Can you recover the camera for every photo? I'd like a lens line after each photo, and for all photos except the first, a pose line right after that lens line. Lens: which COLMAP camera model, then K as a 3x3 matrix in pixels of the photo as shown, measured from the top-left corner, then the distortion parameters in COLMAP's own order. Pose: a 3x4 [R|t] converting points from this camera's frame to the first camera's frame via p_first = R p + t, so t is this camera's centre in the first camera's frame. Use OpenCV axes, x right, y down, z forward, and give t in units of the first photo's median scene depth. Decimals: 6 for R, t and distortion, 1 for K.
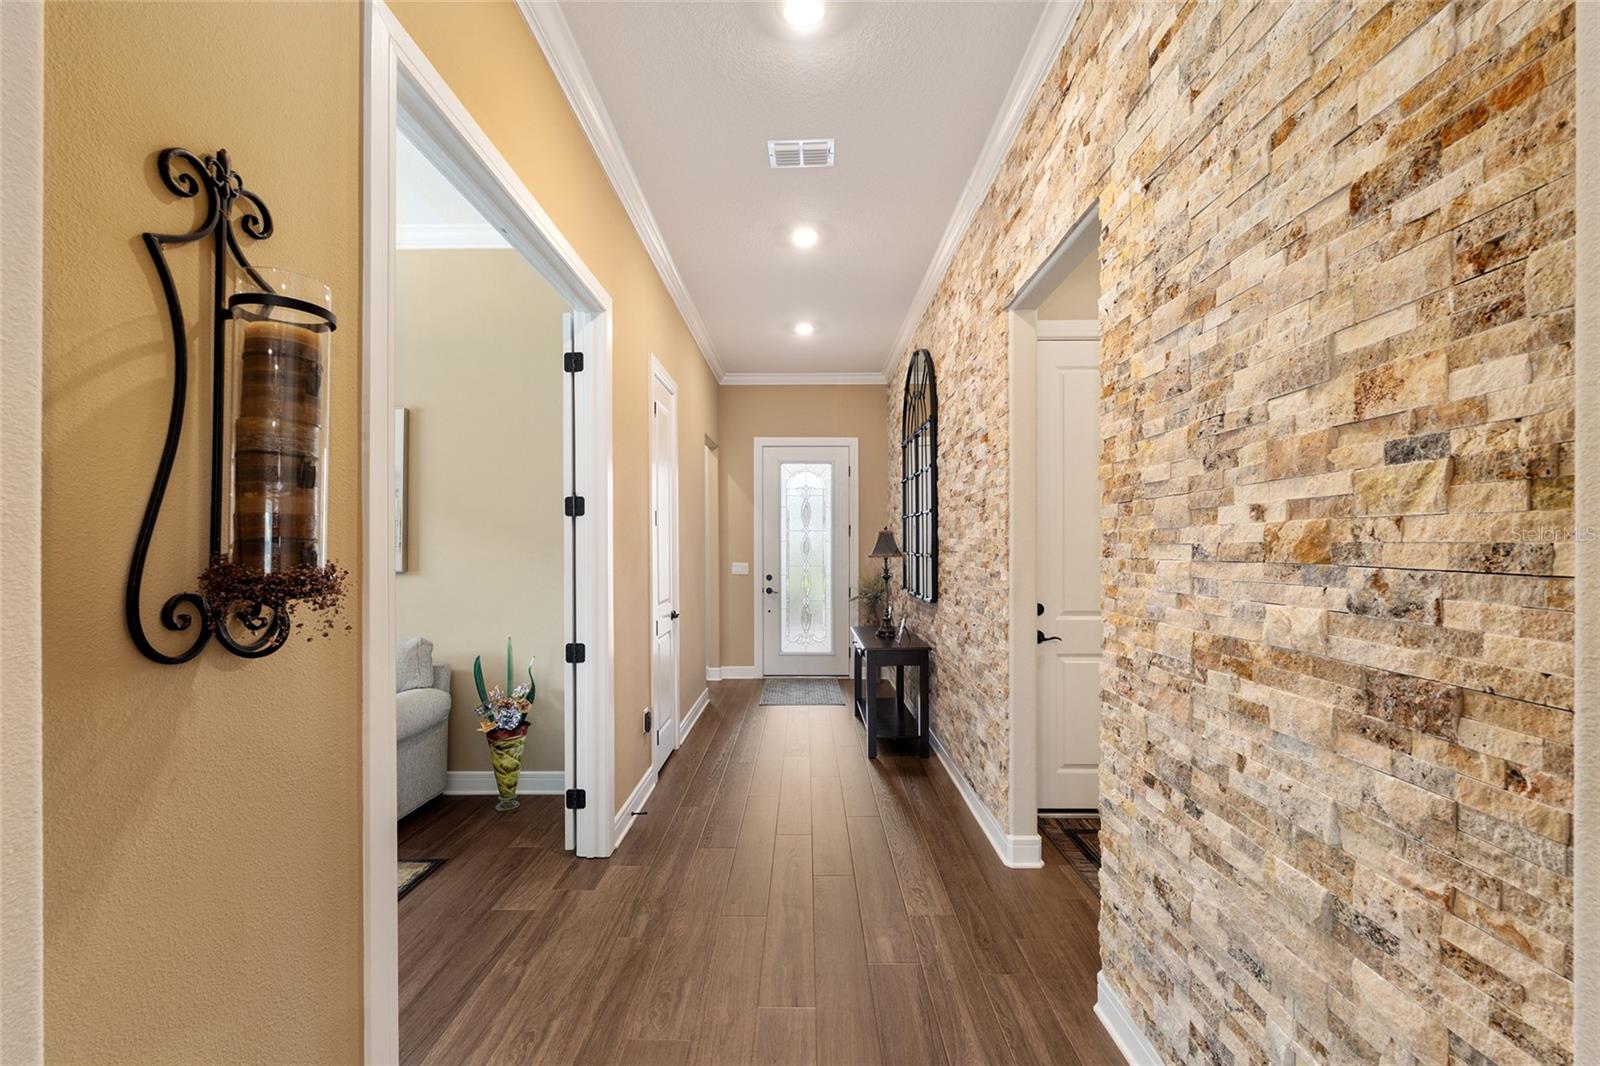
lens RADIAL K [[670.1, 0, 798.8], [0, 670.1, 538.3], [0, 0, 1]] dist [-0.010783, 0.000034]
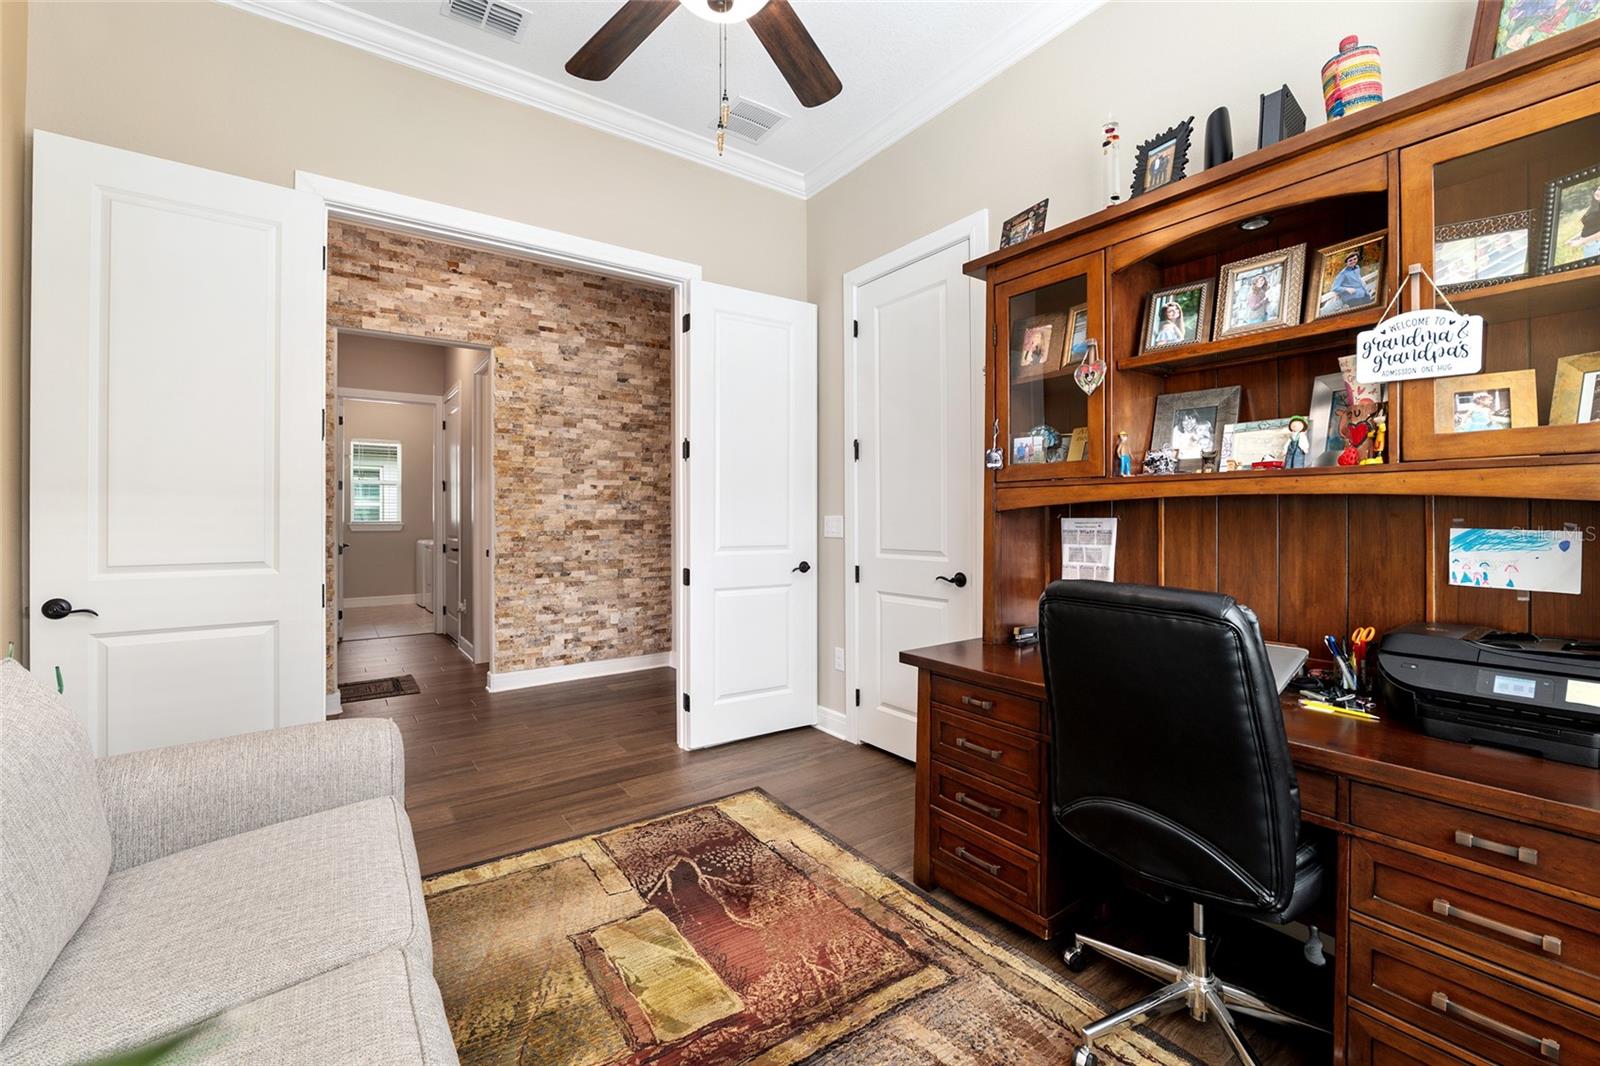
lens RADIAL K [[665.8, 0, 794.2], [0, 665.8, 533.9], [0, 0, 1]] dist [-0.012603, 0.000340]
pose [[-0.591780, -0.001150, 0.806098, -3.256694], [0.003493, 0.999986, 0.003991, 0.231881], [-0.806092, 0.005178, -0.591768, 2.415406]]
